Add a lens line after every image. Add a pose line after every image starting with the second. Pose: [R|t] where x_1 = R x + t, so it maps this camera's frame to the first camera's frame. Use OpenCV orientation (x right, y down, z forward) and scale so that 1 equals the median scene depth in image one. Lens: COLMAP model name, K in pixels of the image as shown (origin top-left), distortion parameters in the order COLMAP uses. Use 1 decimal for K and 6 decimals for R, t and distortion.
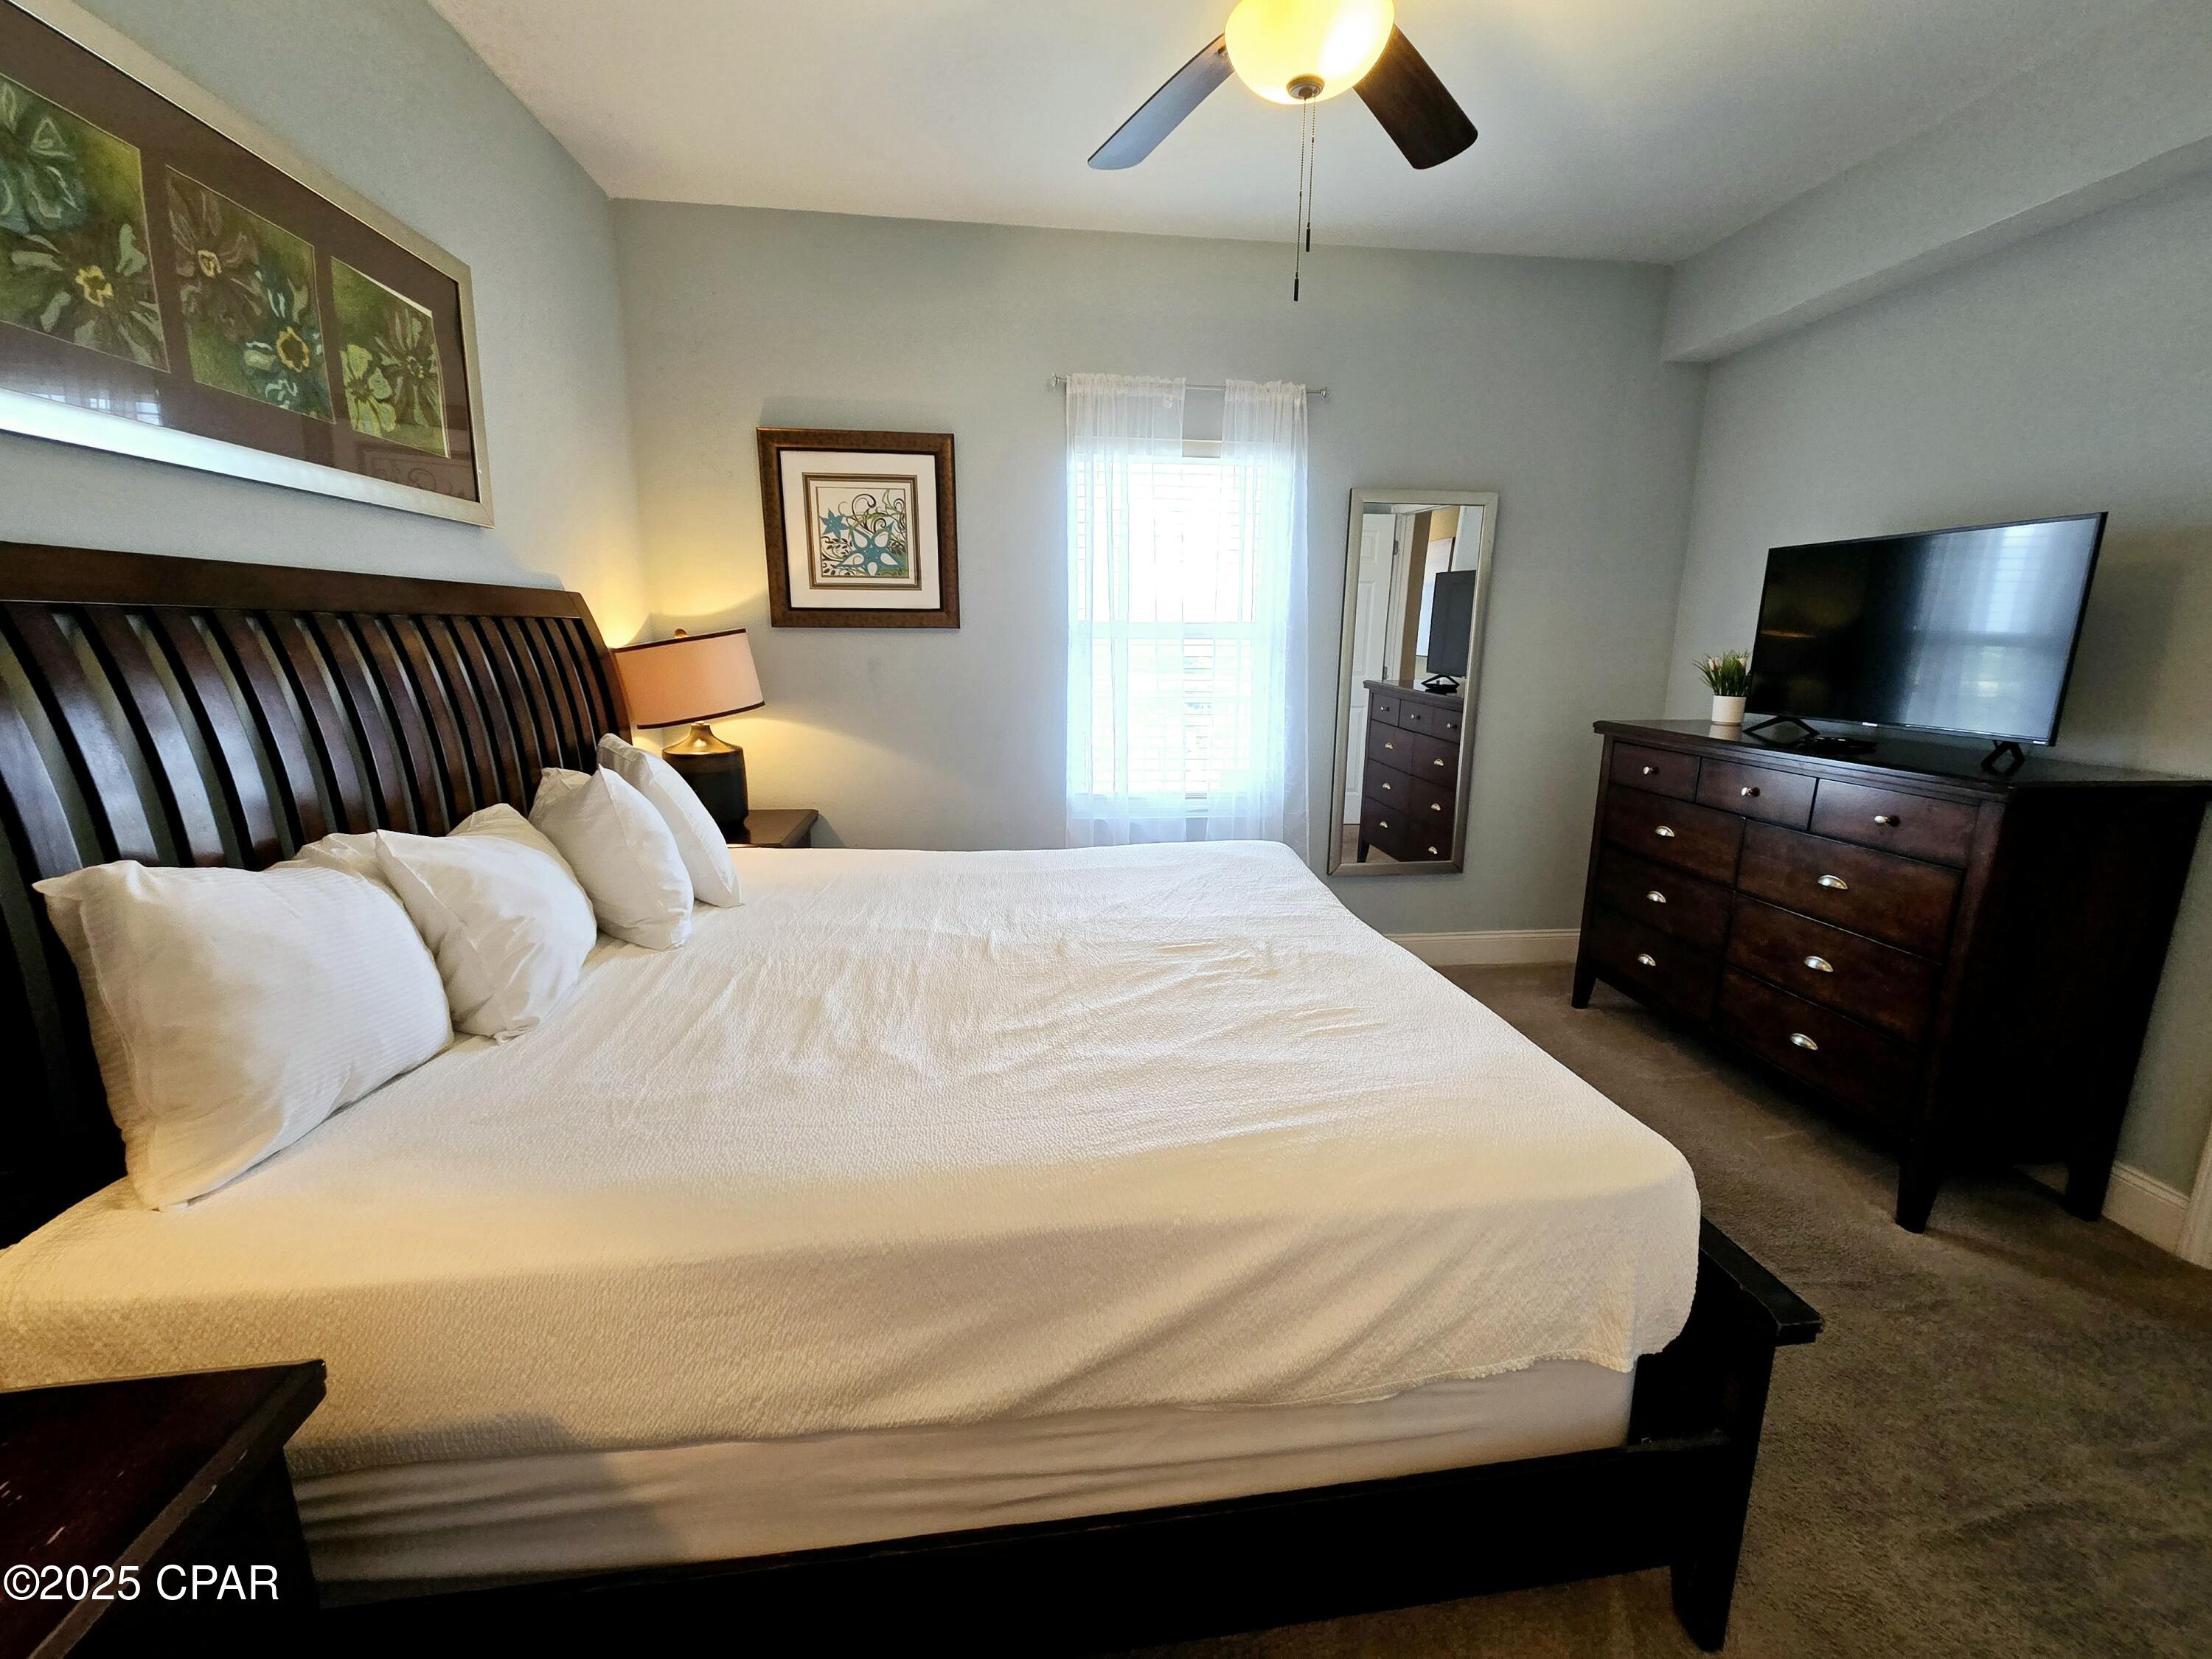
lens RADIAL K [[907.3, 0, 1118.8], [0, 907.3, 838.8], [0, 0, 1]] dist [0.001710, -0.000700]
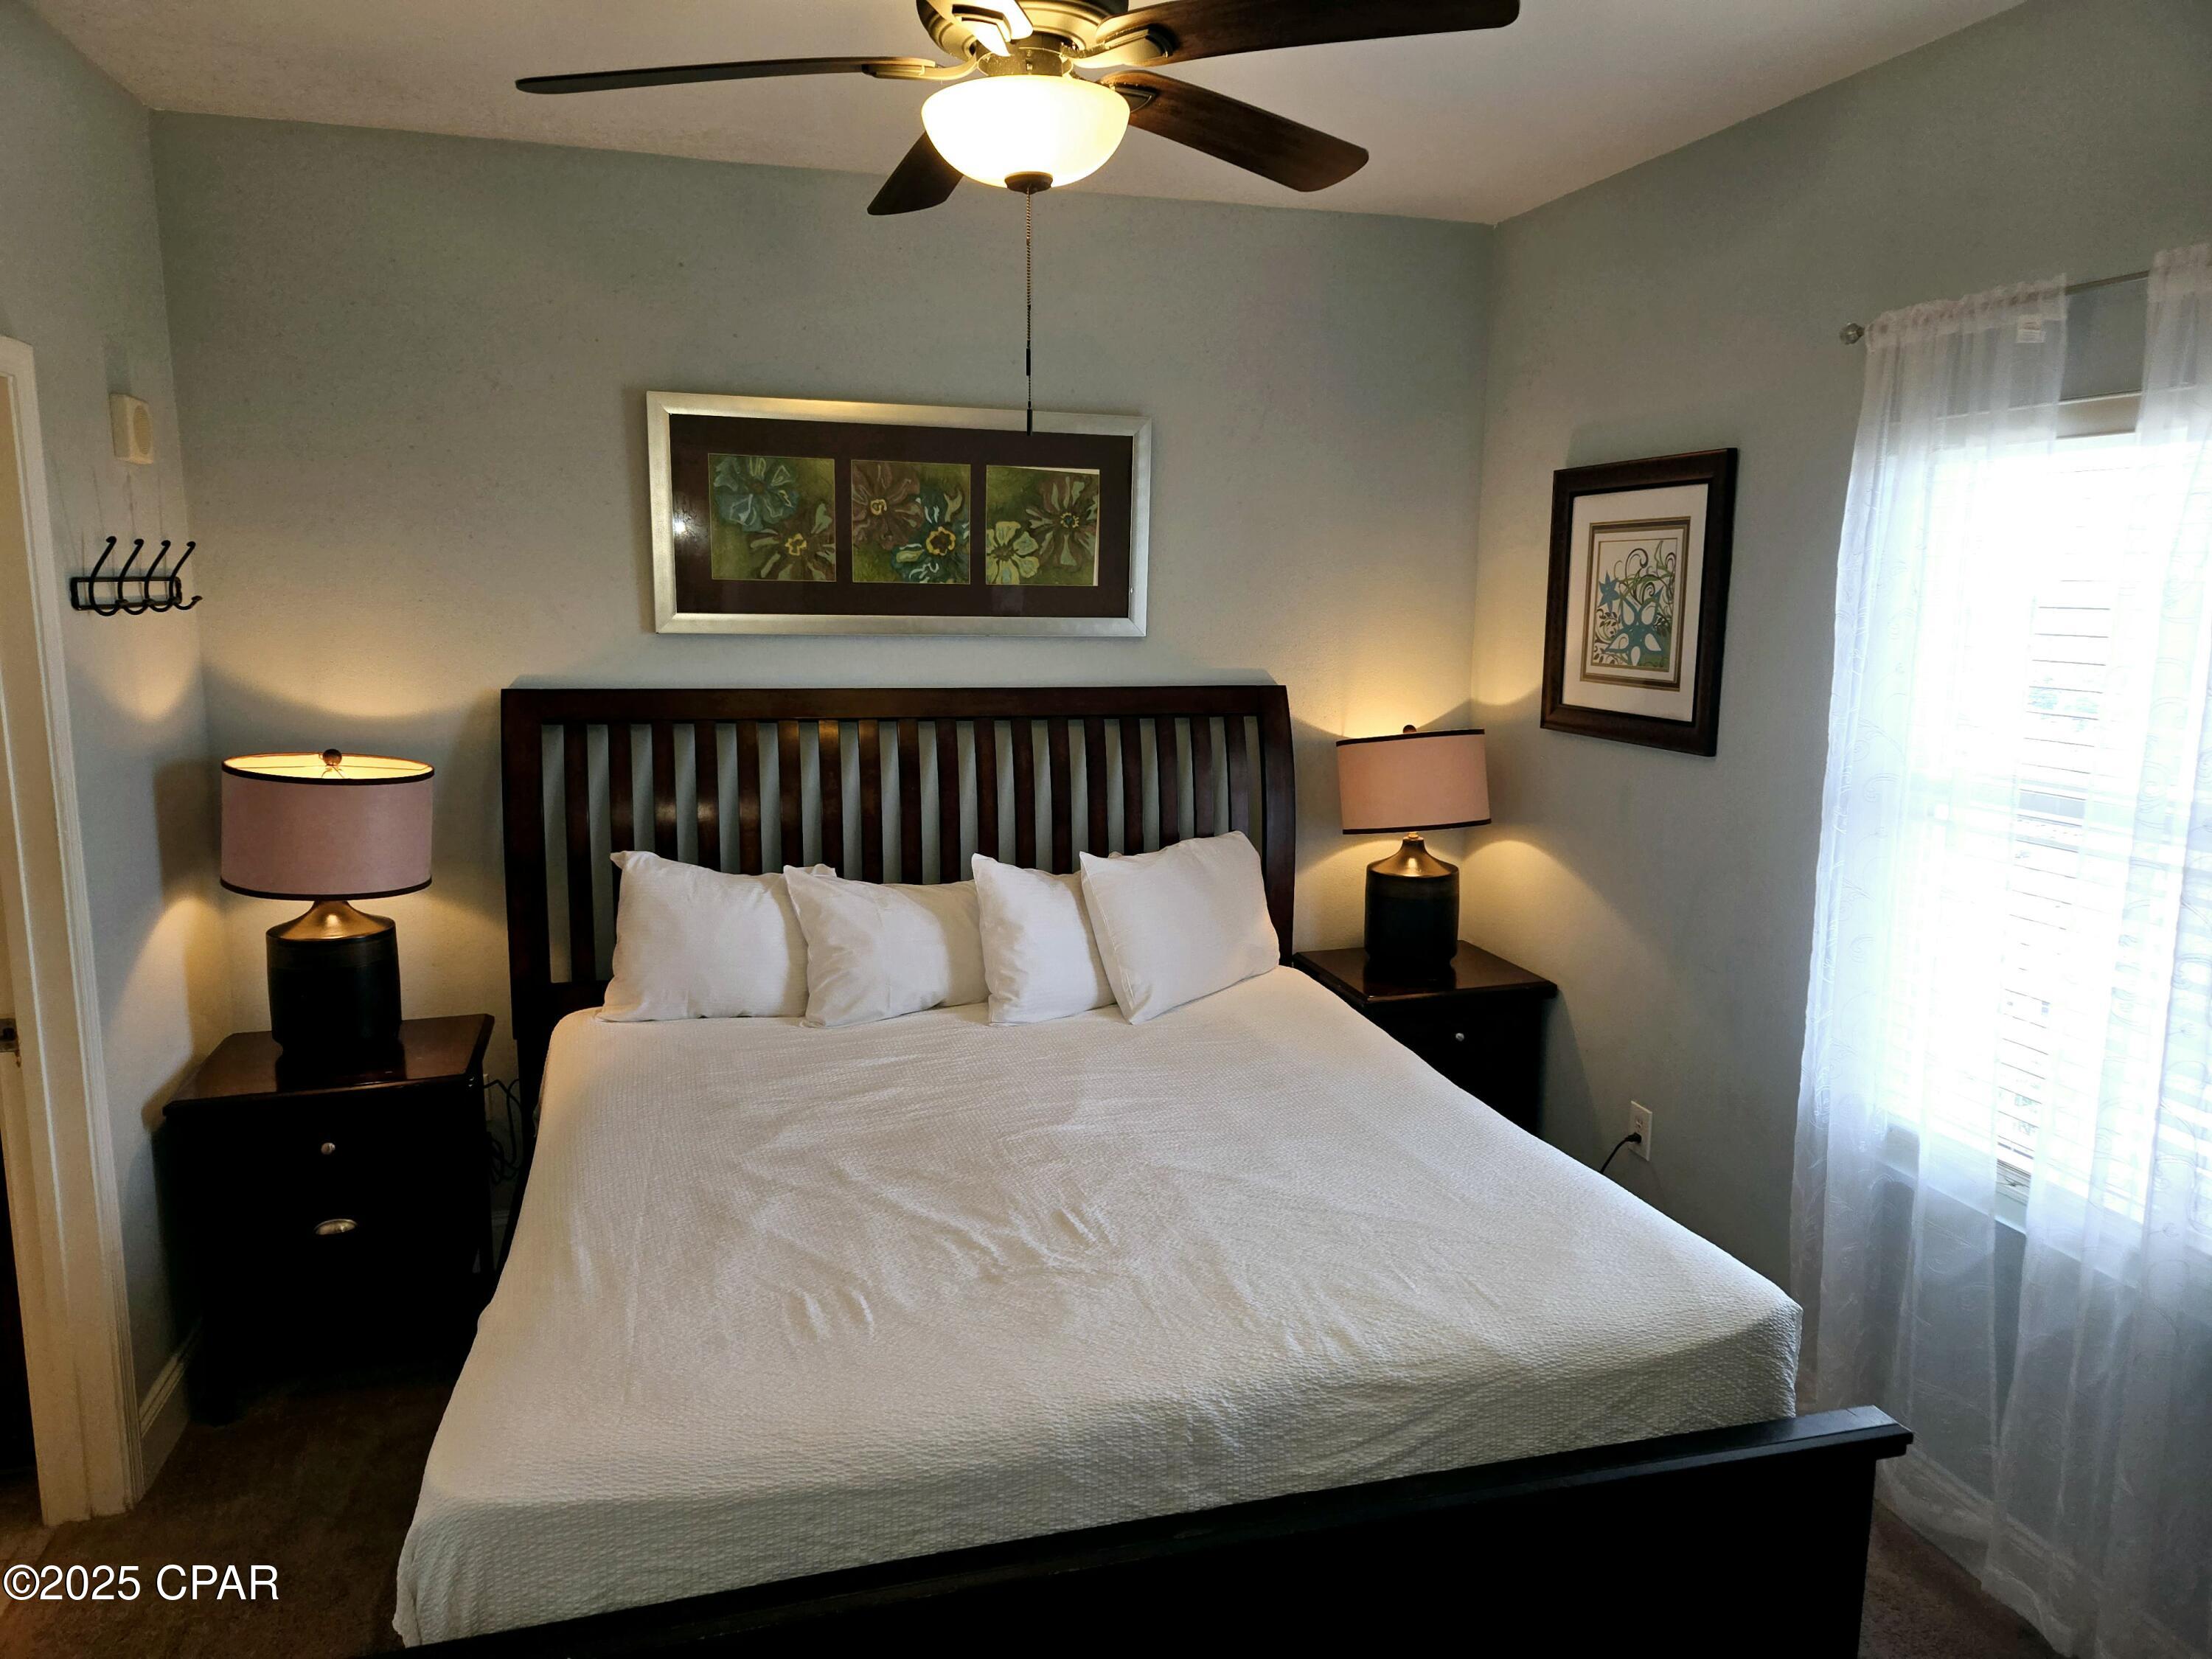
lens RADIAL K [[1476.4, 0, 1114.8], [0, 1476.4, 824.9], [0, 0, 1]] dist [0.070037, -0.052105]
pose [[0.160253, 0.153480, -0.975071, 1.266712], [-0.230147, 0.966421, 0.114293, -0.360063], [0.959870, 0.206094, 0.190194, 0.755134]]
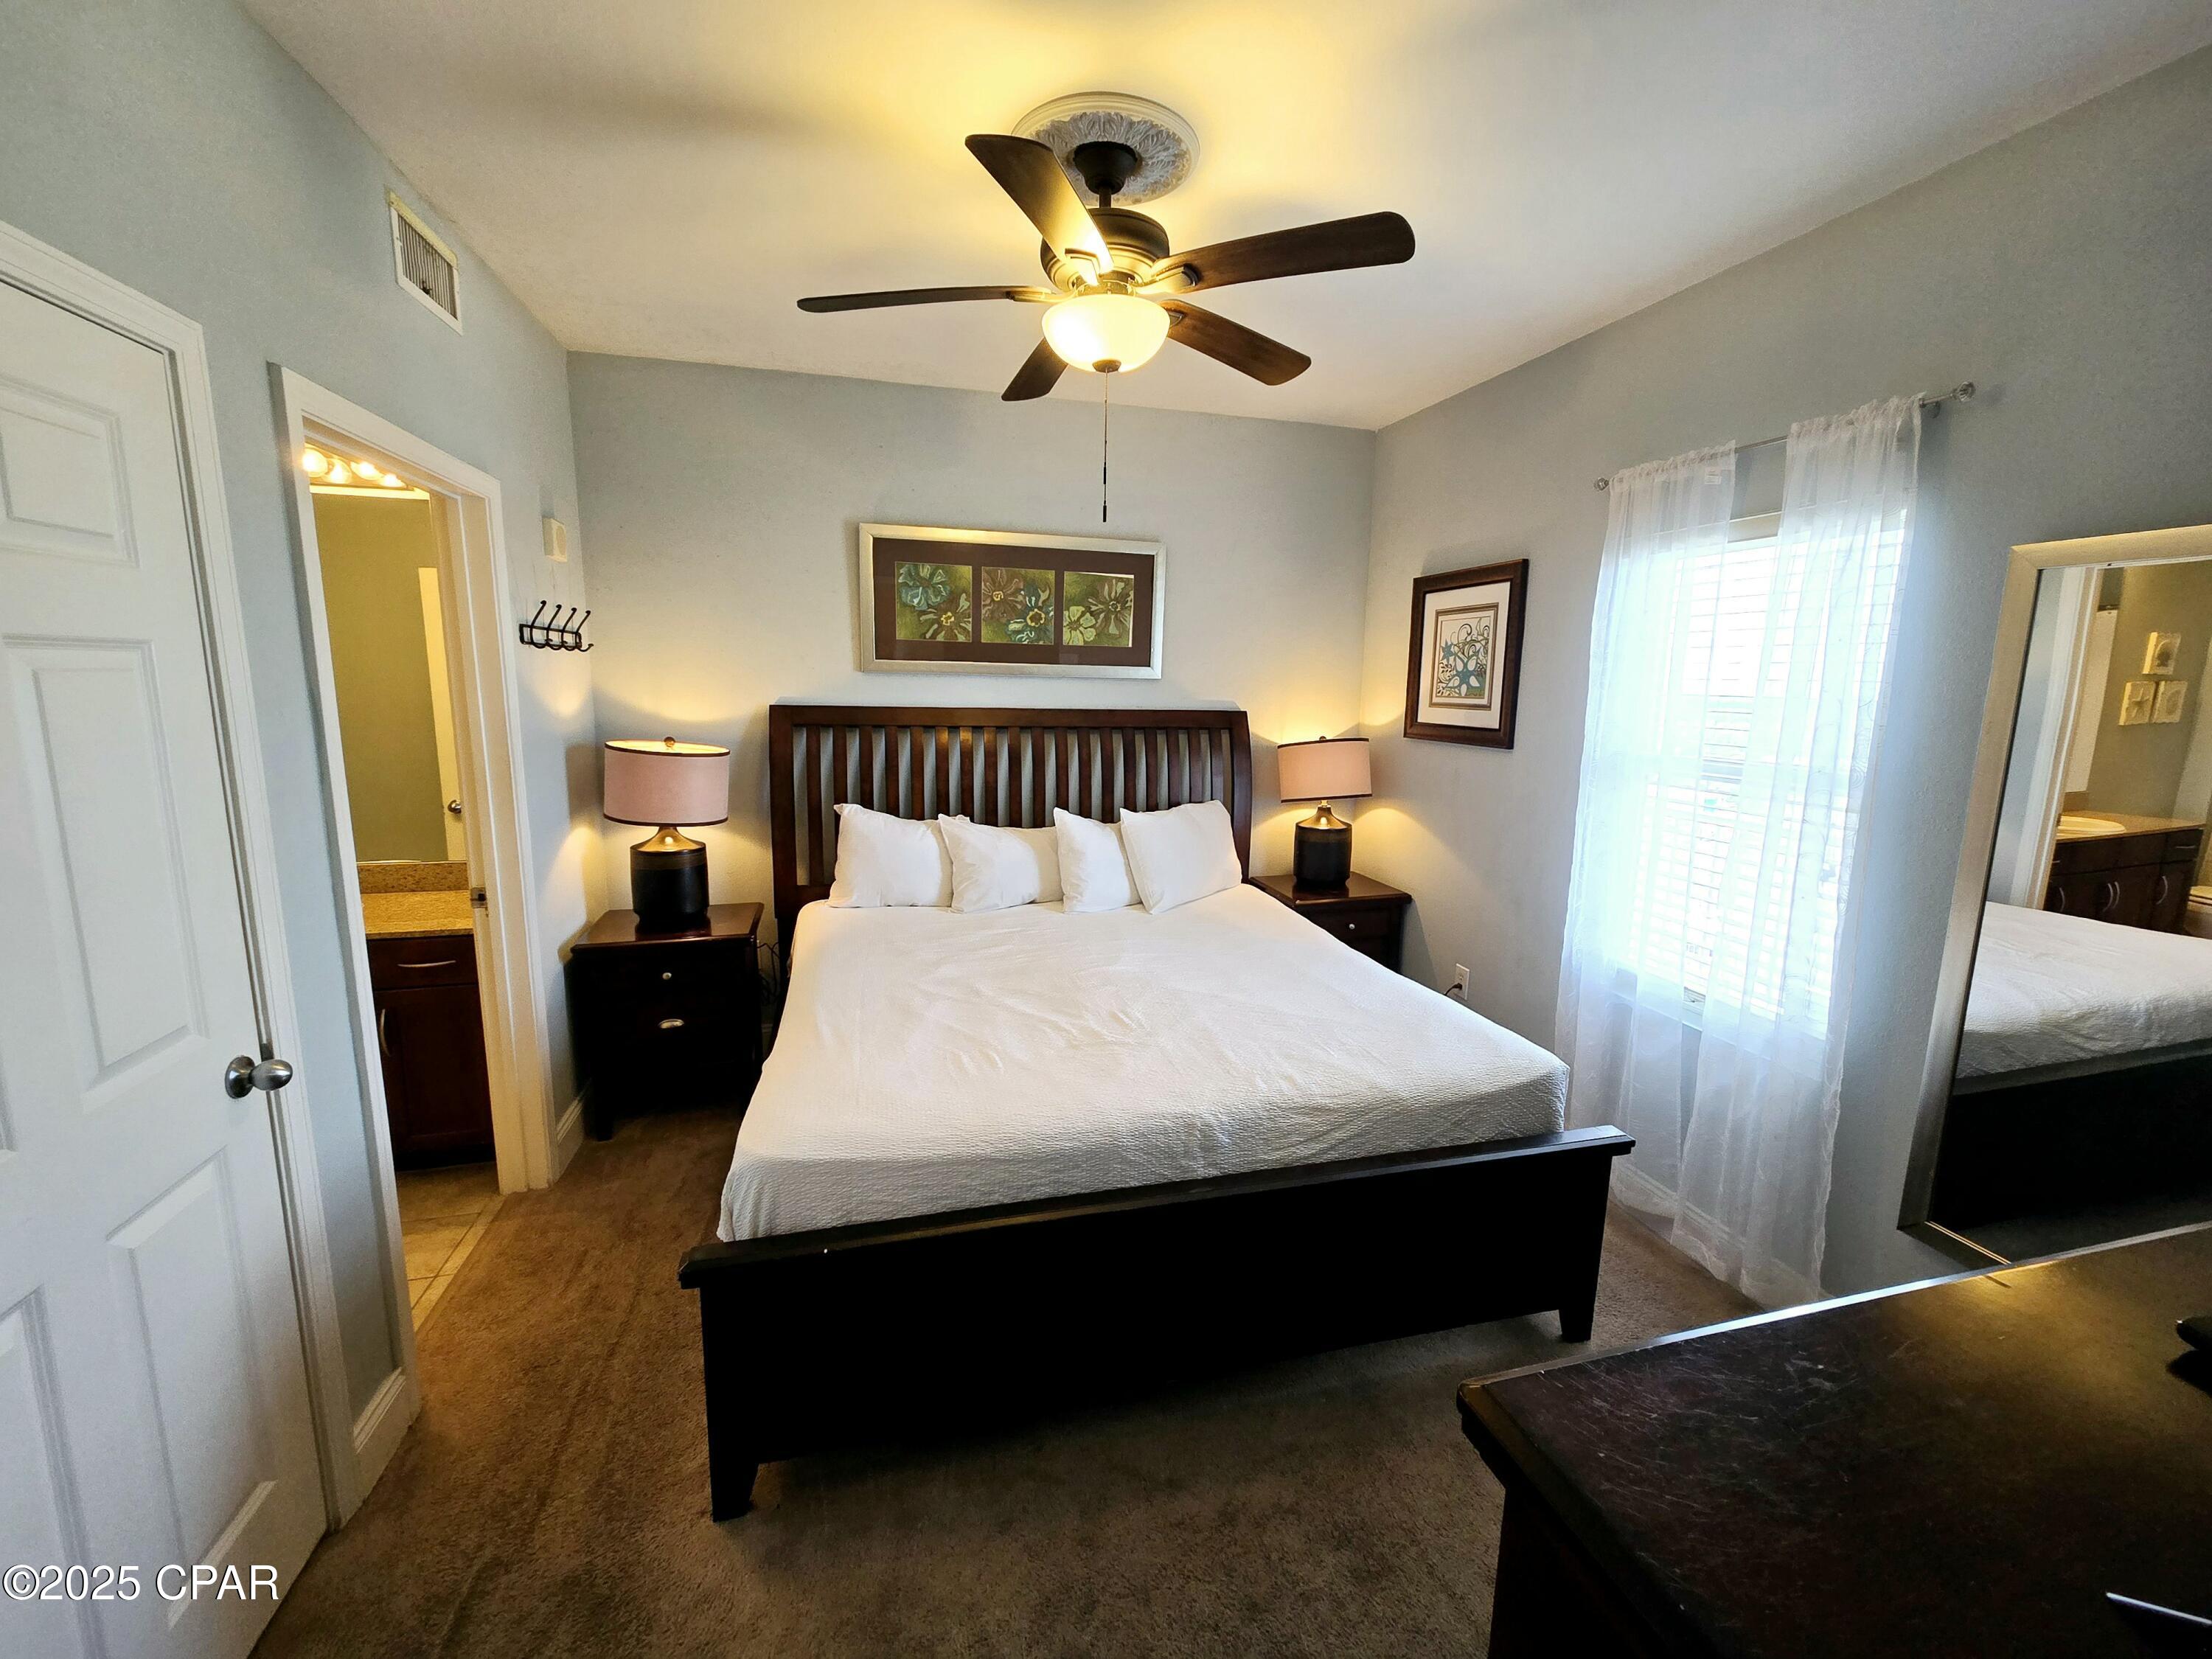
lens RADIAL K [[907.3, 0, 1117.9], [0, 907.3, 834.1], [0, 0, 1]] dist [0.001710, -0.000700]
pose [[0.150523, 0.160108, -0.975555, 1.265057], [-0.239043, 0.963411, 0.121232, -0.275890], [0.959271, 0.214952, 0.183288, 0.740925]]
